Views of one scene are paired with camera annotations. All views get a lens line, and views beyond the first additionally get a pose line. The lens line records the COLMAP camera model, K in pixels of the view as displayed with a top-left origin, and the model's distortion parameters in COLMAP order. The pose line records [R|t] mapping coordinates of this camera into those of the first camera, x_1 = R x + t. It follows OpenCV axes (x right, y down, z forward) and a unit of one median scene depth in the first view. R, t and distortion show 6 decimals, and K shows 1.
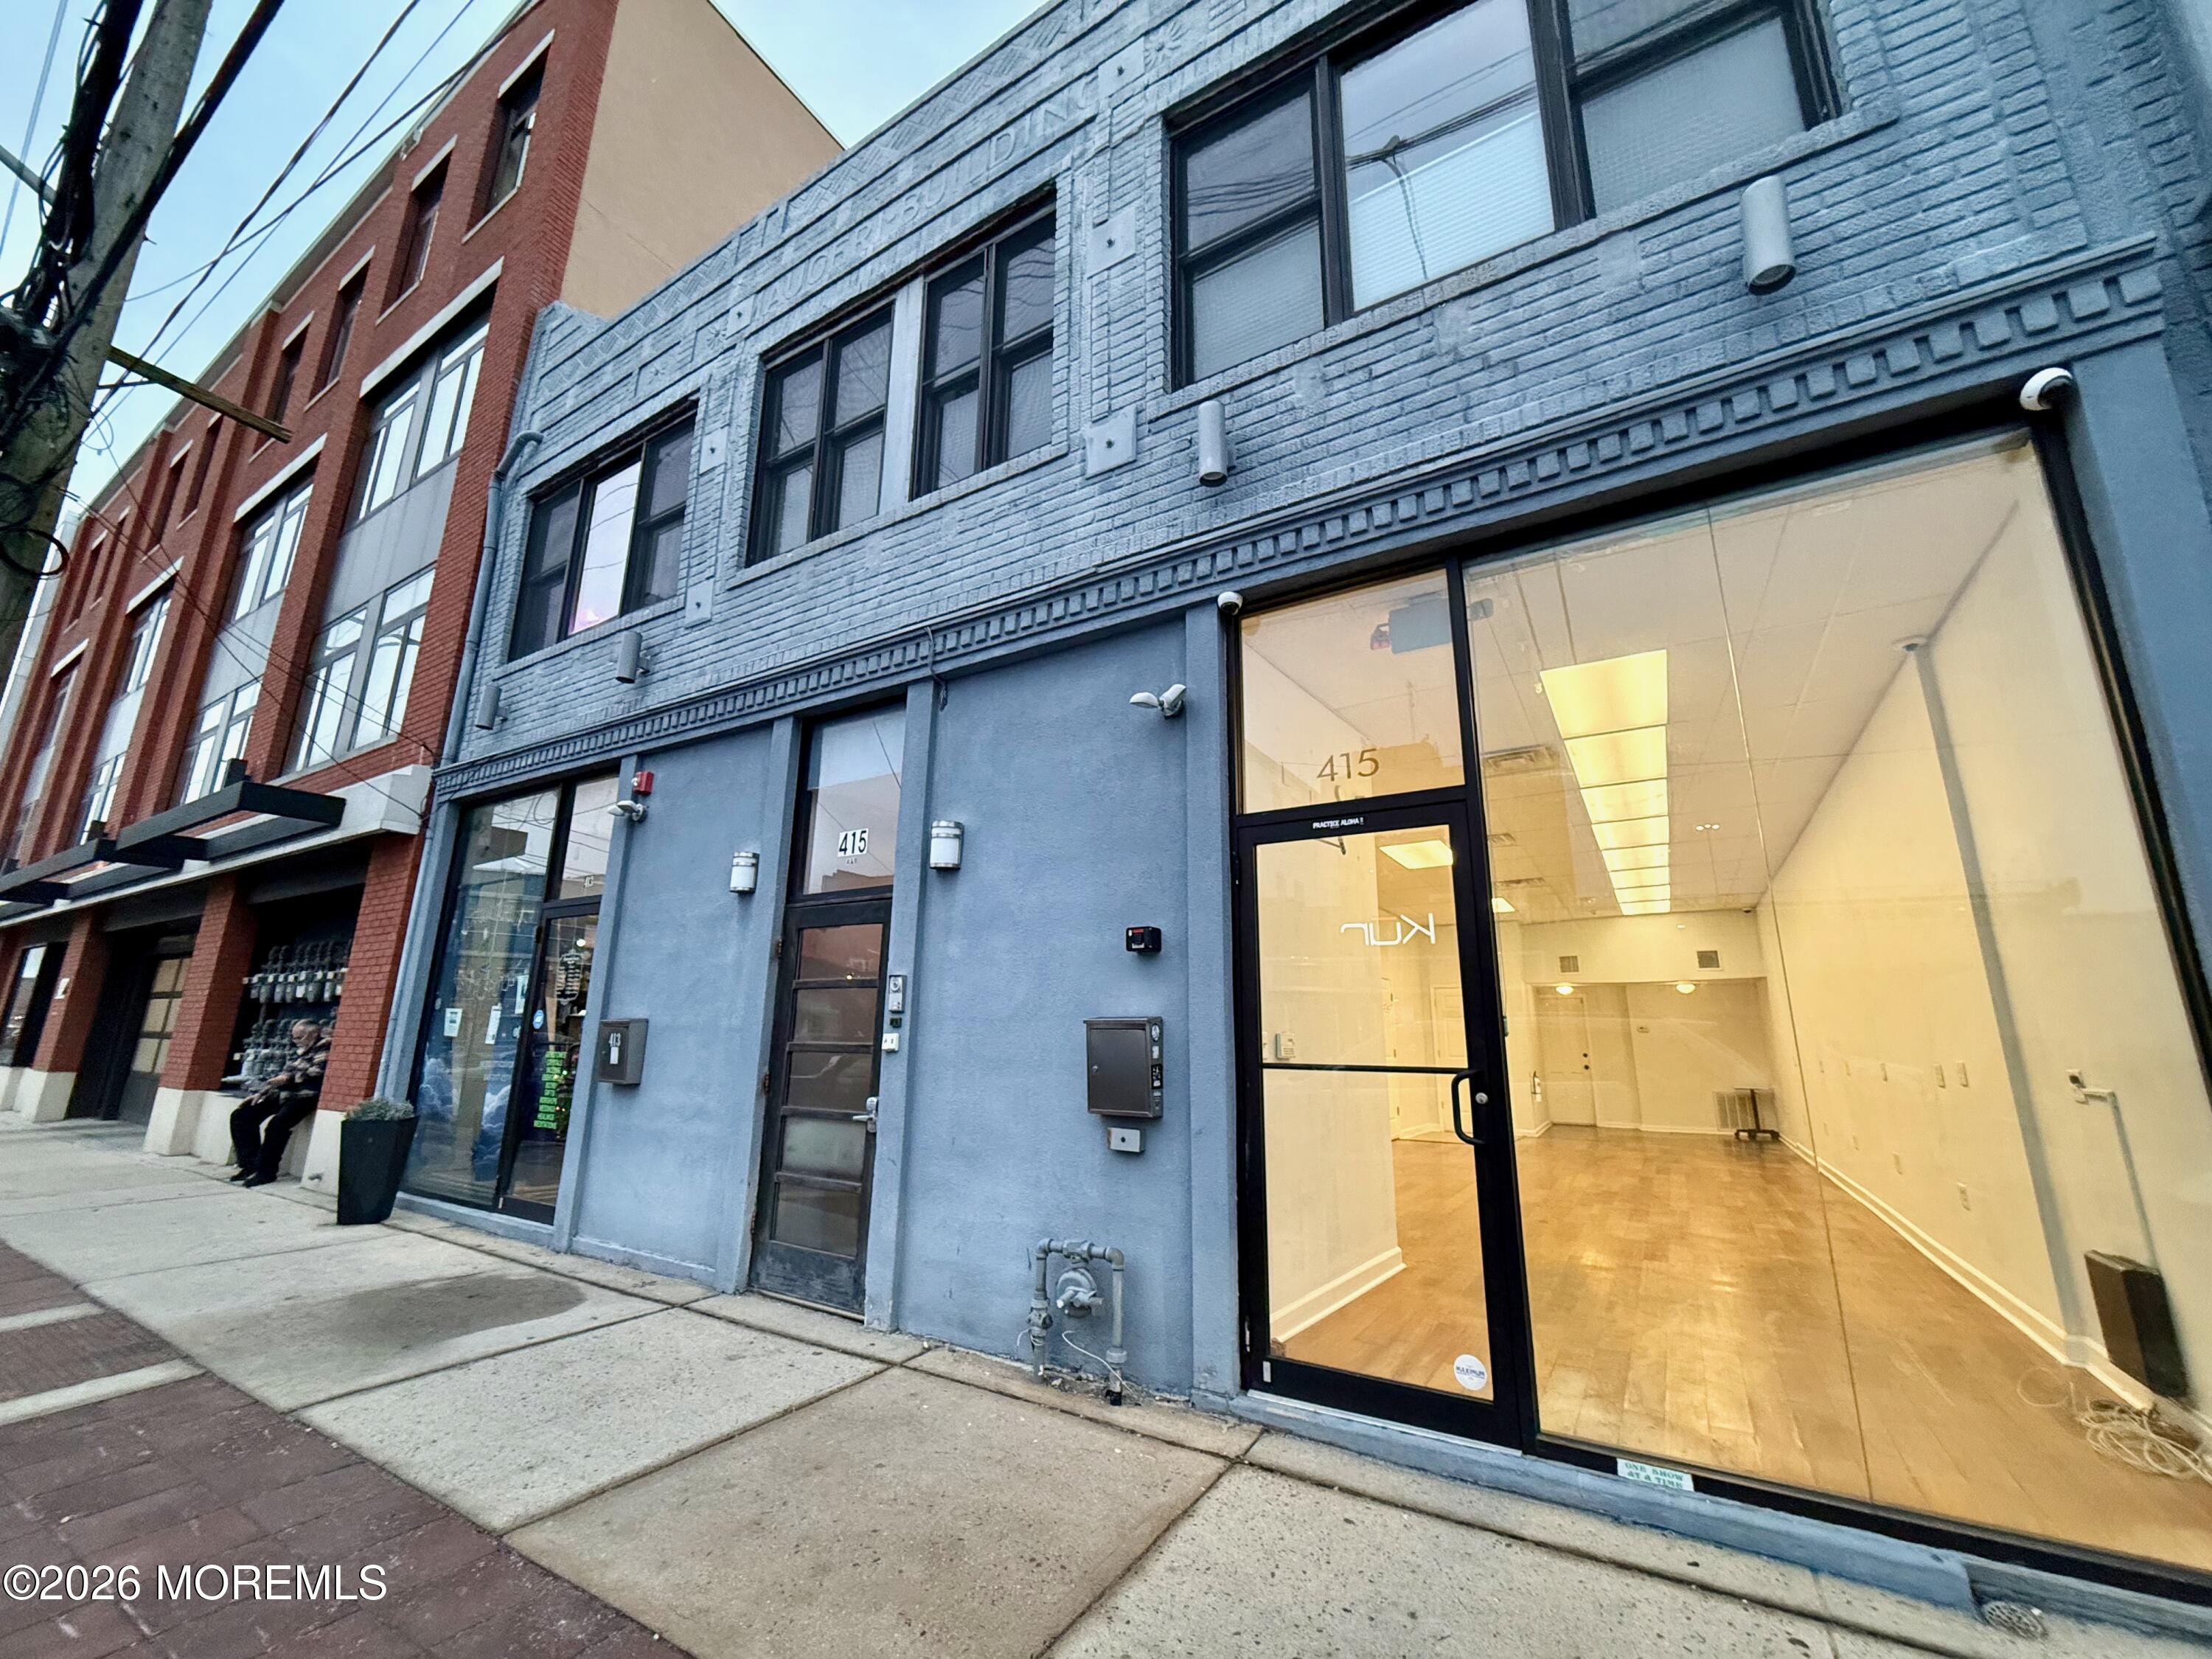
lens RADIAL K [[874.1, 0, 1106.0], [0, 874.1, 829.5], [0, 0, 1]] dist [0.001015, -0.001879]
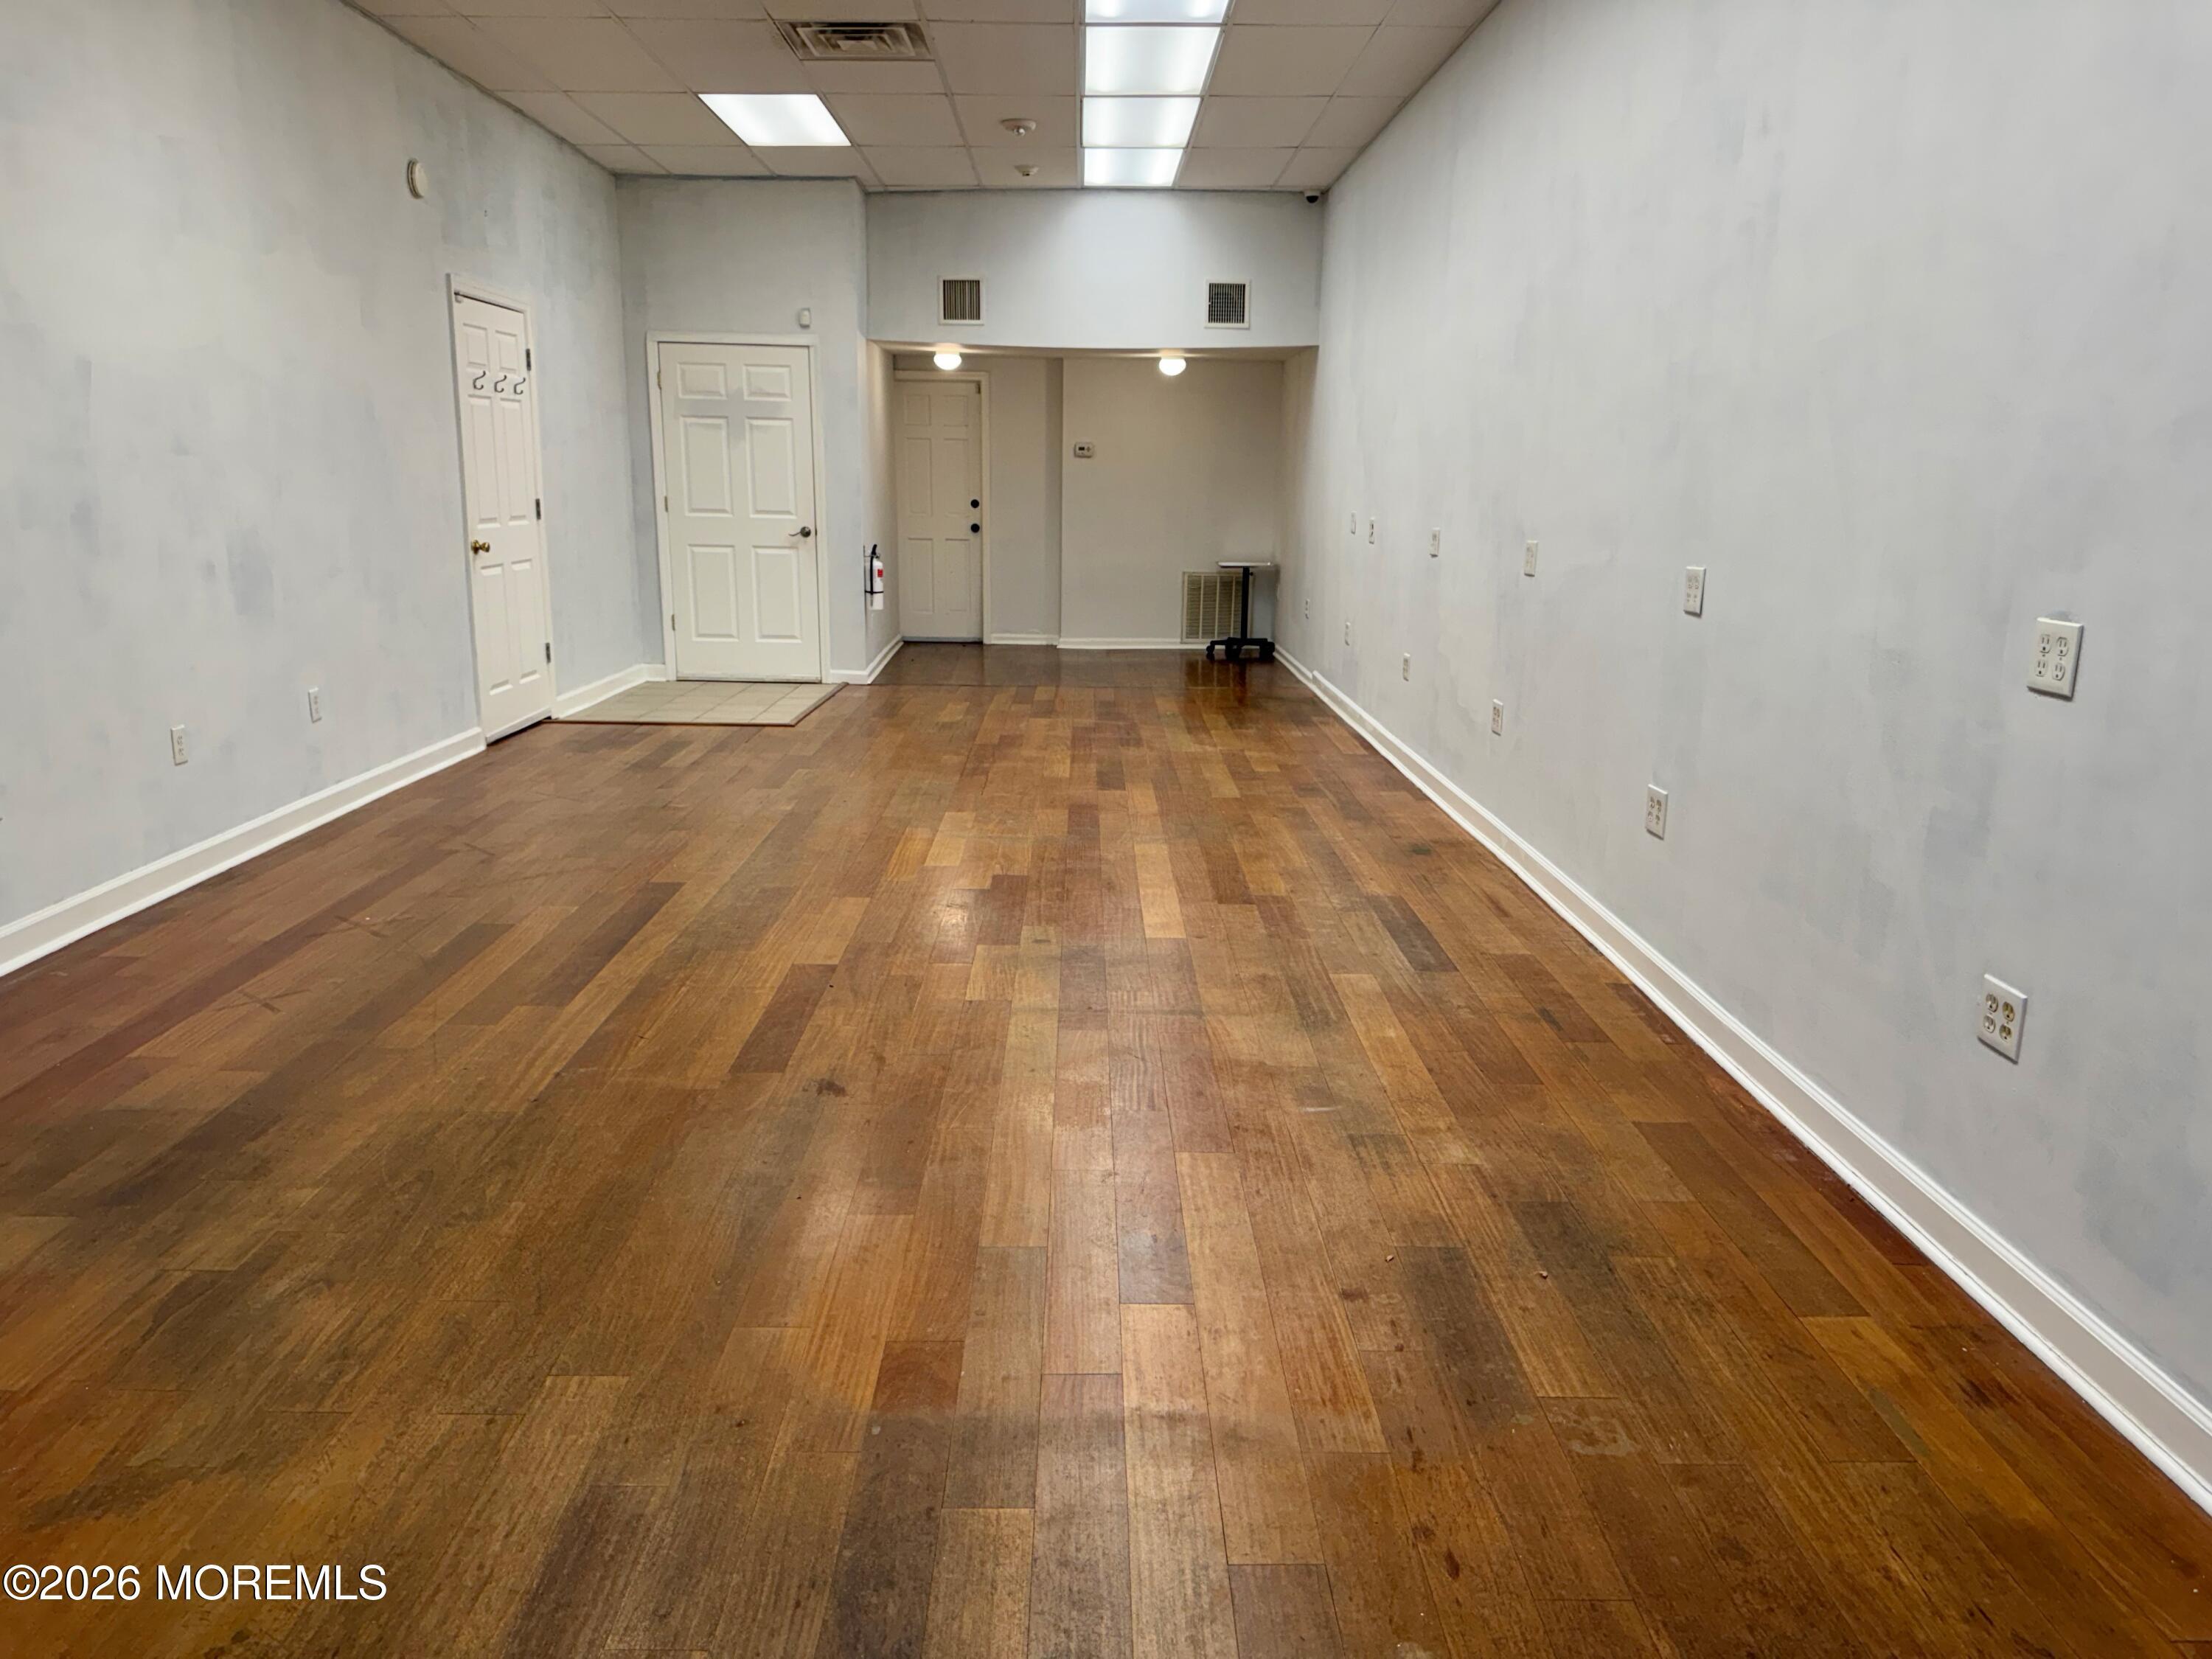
lens RADIAL K [[1533.7, 0, 1105.4], [0, 1533.7, 827.6], [0, 0, 1]] dist [0.141844, -0.245781]
pose [[0.839275, -0.124770, 0.529197, 0.154572], [-0.129704, 0.899267, 0.417726, 0.060789], [-0.528009, -0.419226, 0.738550, 0.295665]]
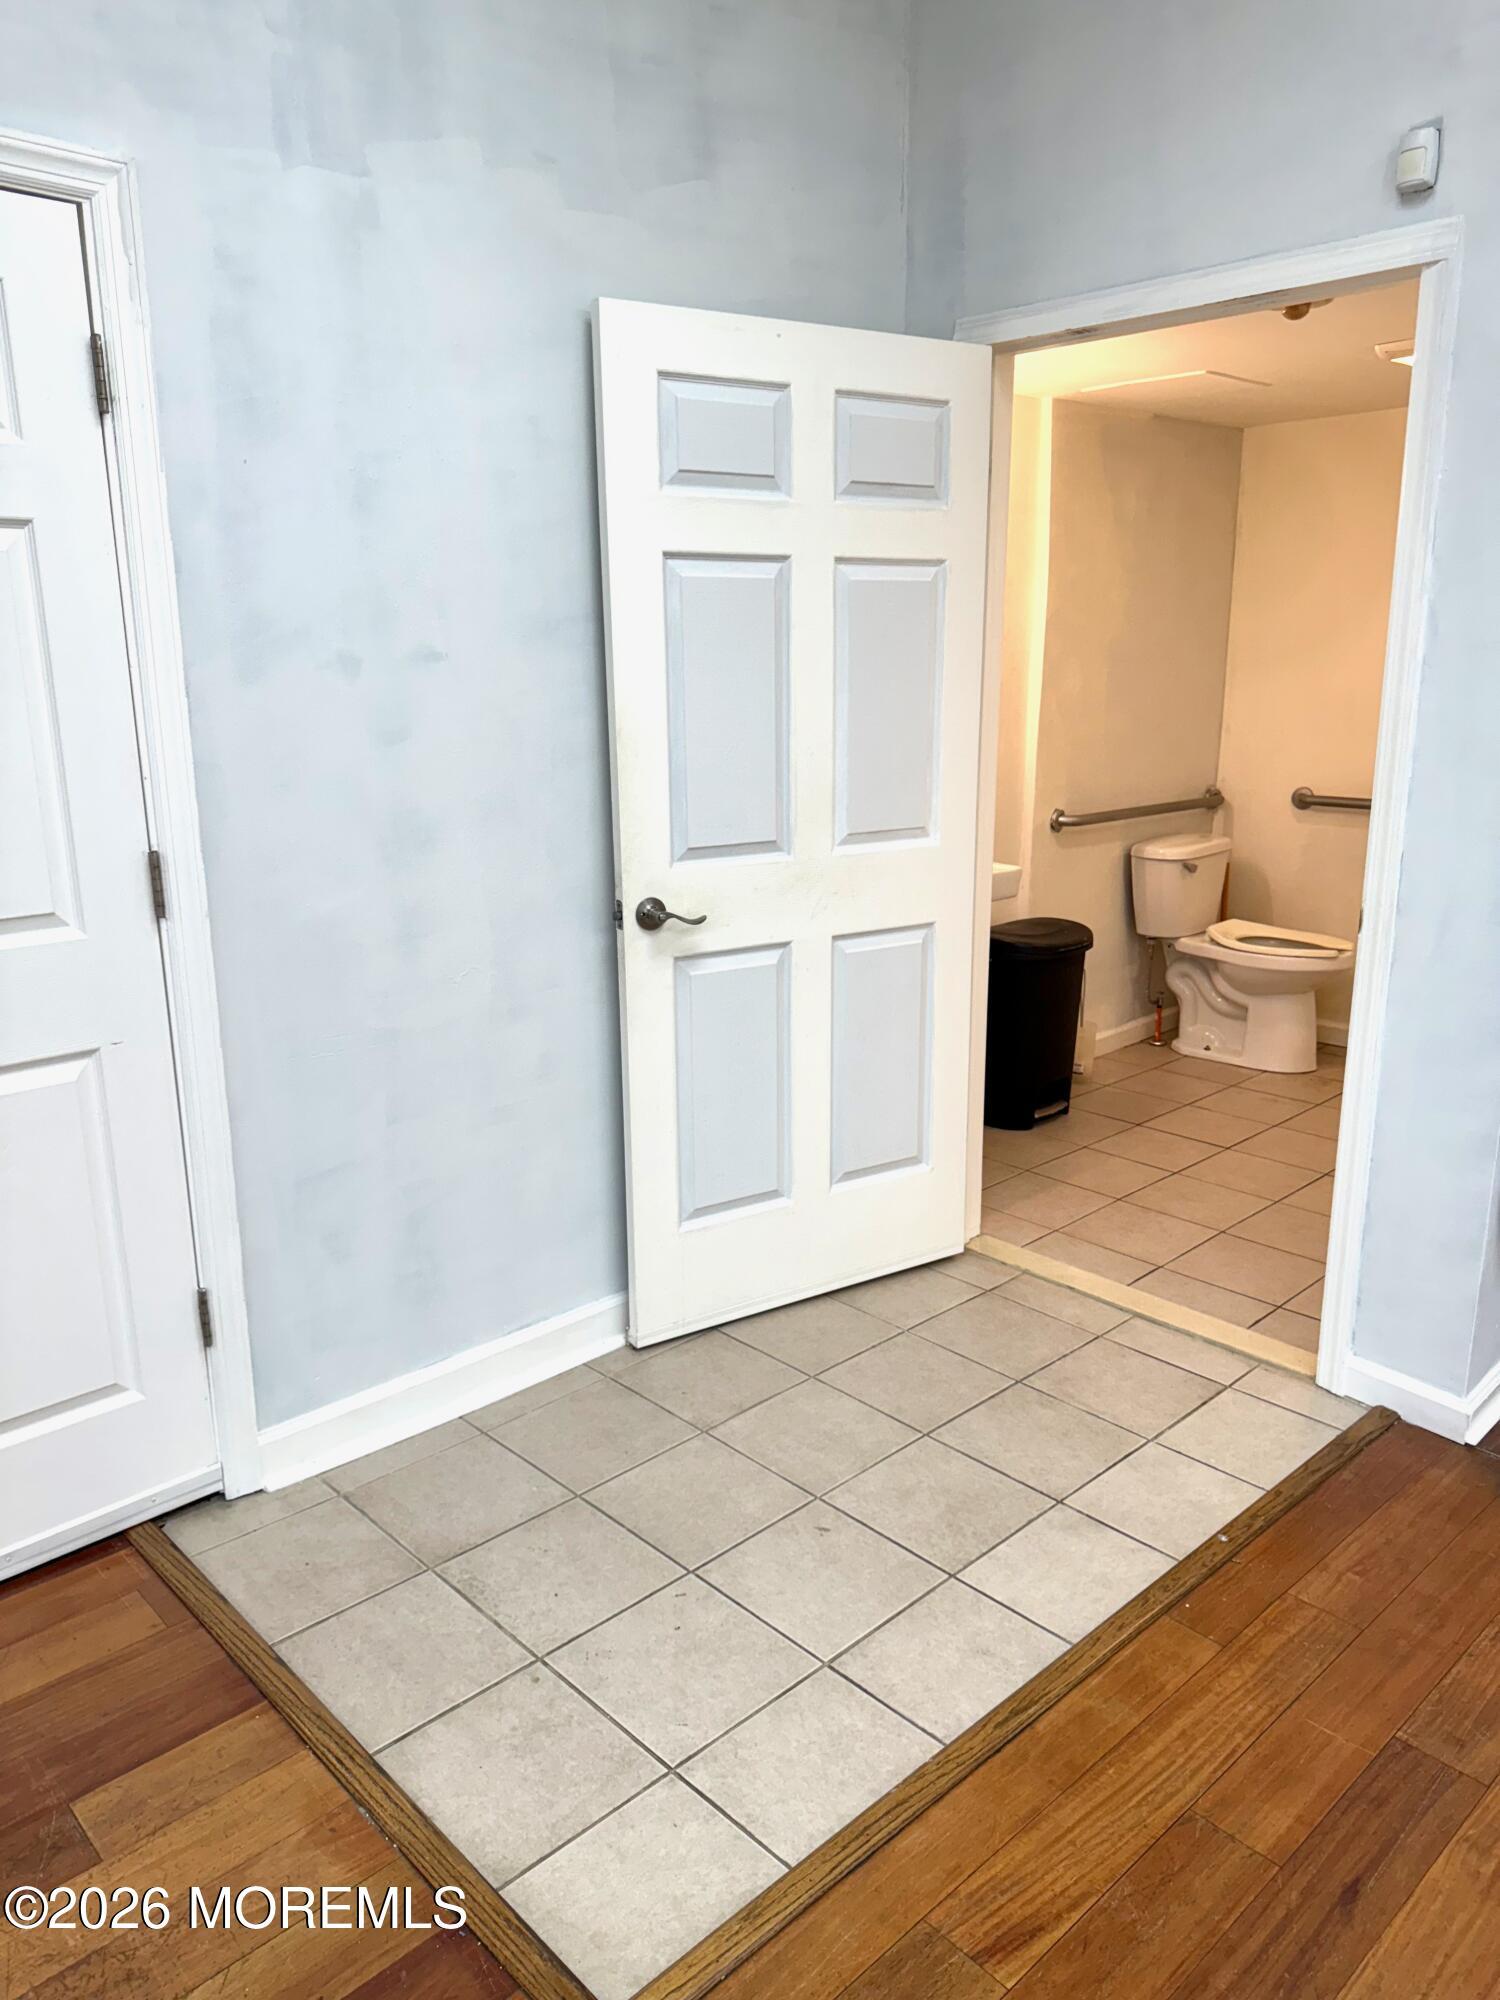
lens RADIAL K [[1431.8, 0, 741.6], [0, 1431.8, 1007.8], [0, 0, 1]] dist [0.105286, -0.132451]
pose [[0.967994, 0.038797, -0.247956, 0.441865], [0.080039, 0.888670, 0.451509, 0.183873], [0.237868, -0.456904, 0.857122, 0.822987]]
